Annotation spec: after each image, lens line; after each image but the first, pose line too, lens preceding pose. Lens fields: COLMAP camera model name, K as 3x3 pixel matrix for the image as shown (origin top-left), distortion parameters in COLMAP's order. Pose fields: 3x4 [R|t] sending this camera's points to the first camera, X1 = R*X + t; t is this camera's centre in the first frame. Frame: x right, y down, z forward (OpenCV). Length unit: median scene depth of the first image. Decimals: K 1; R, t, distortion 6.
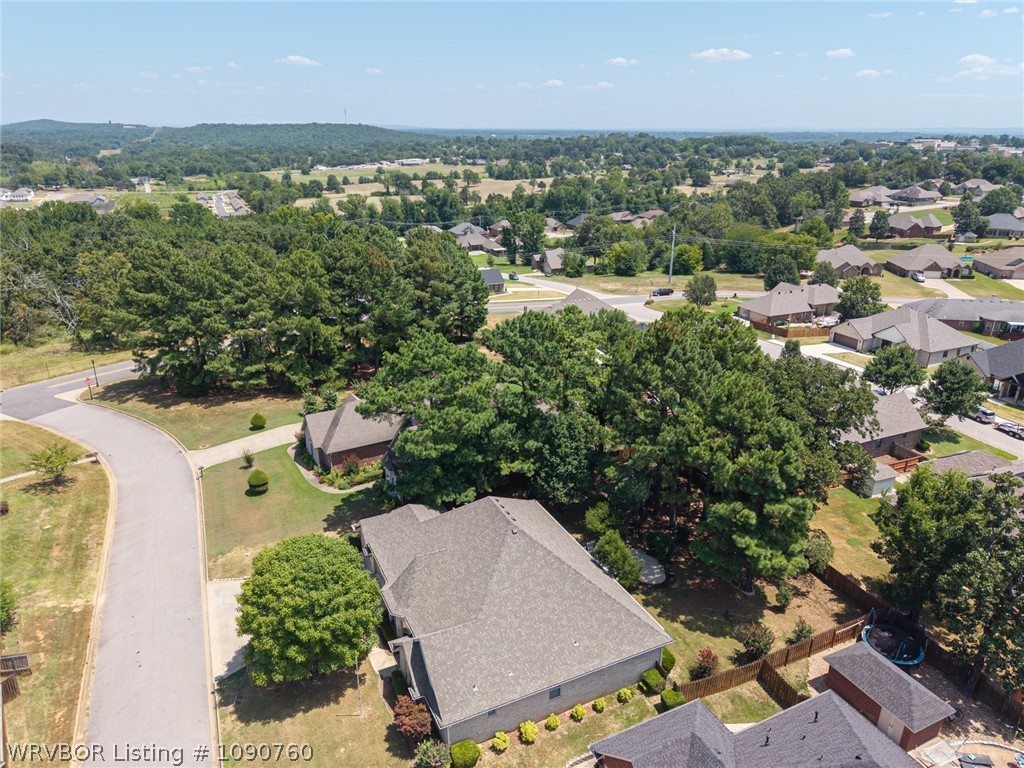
lens RADIAL K [[682.4, 0, 513.5], [0, 682.4, 389.5], [0, 0, 1]] dist [0.027572, -0.021865]
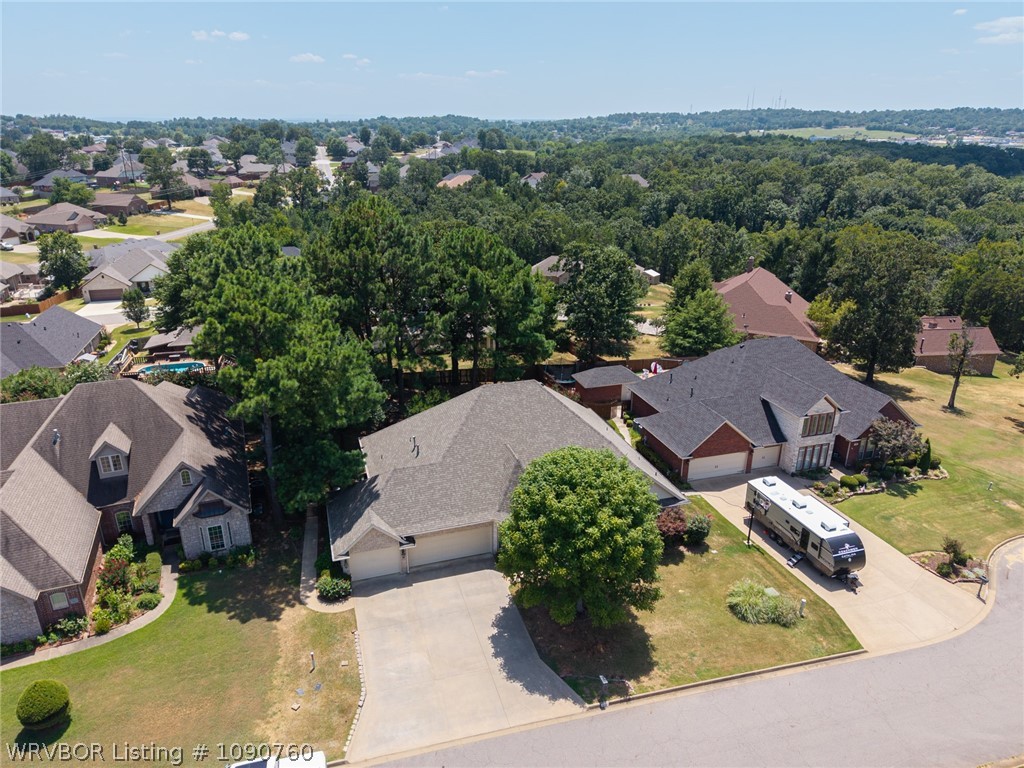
lens RADIAL K [[682.4, 0, 514.3], [0, 682.4, 383.7], [0, 0, 1]] dist [0.027572, -0.021865]
pose [[0.148317, -0.362189, 0.920229, -0.306318], [0.354712, 0.888088, 0.292369, -0.035558], [-0.923137, 0.283053, 0.260191, 0.244068]]
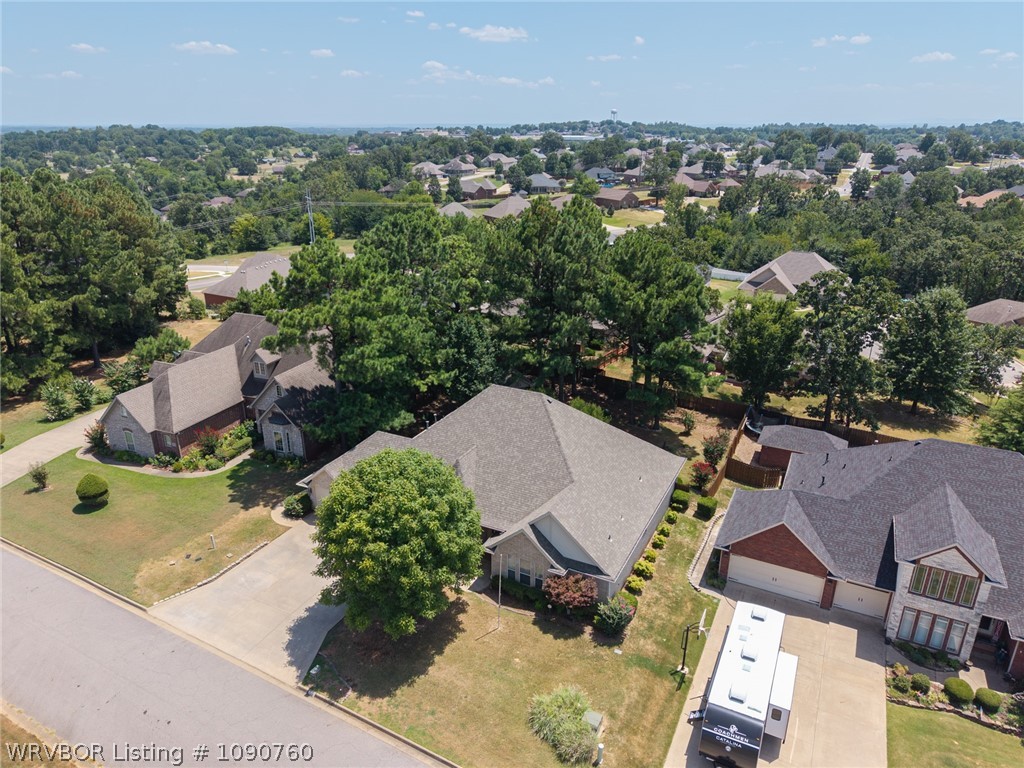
lens RADIAL K [[682.4, 0, 514.1], [0, 682.4, 384.0], [0, 0, 1]] dist [0.027572, -0.021865]
pose [[0.794535, -0.220620, 0.565722, -0.185145], [0.221873, 0.972720, 0.067728, 0.034485], [-0.565232, 0.071707, 0.821810, 0.073010]]
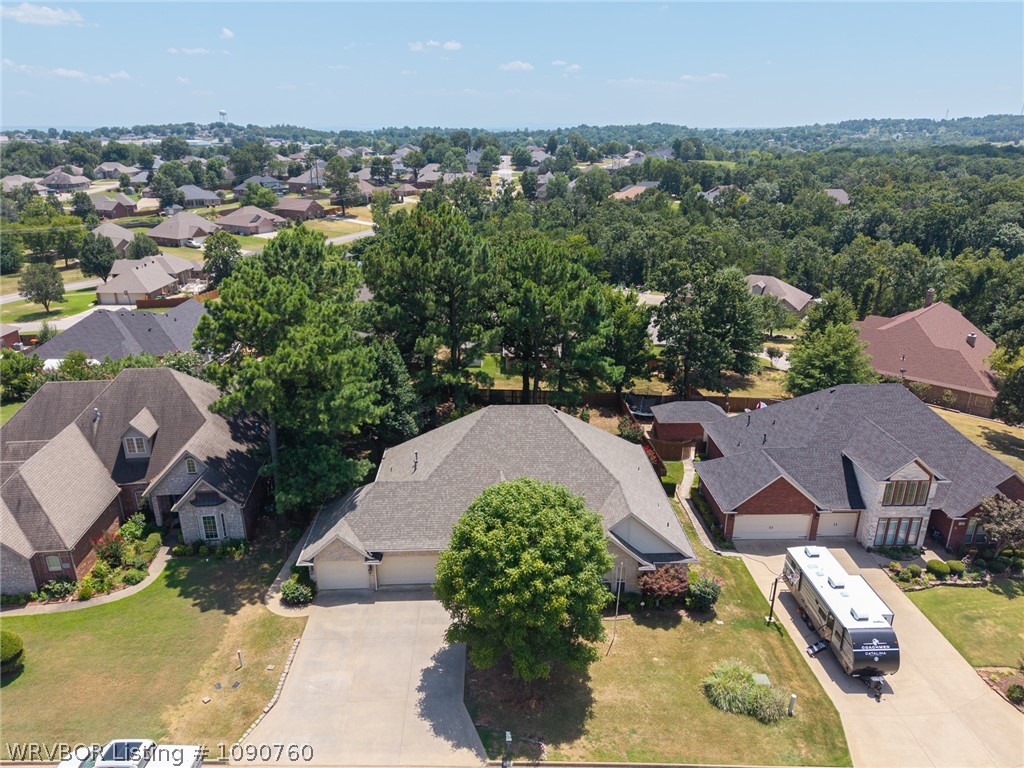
lens RADIAL K [[726.2, 0, 514.4], [0, 726.2, 405.8], [0, 0, 1]] dist [0.025698, -0.021257]
pose [[0.405756, -0.332271, 0.851445, -0.281516], [0.330875, 0.921792, 0.202045, -0.007129], [-0.851988, 0.199741, 0.483963, 0.176844]]
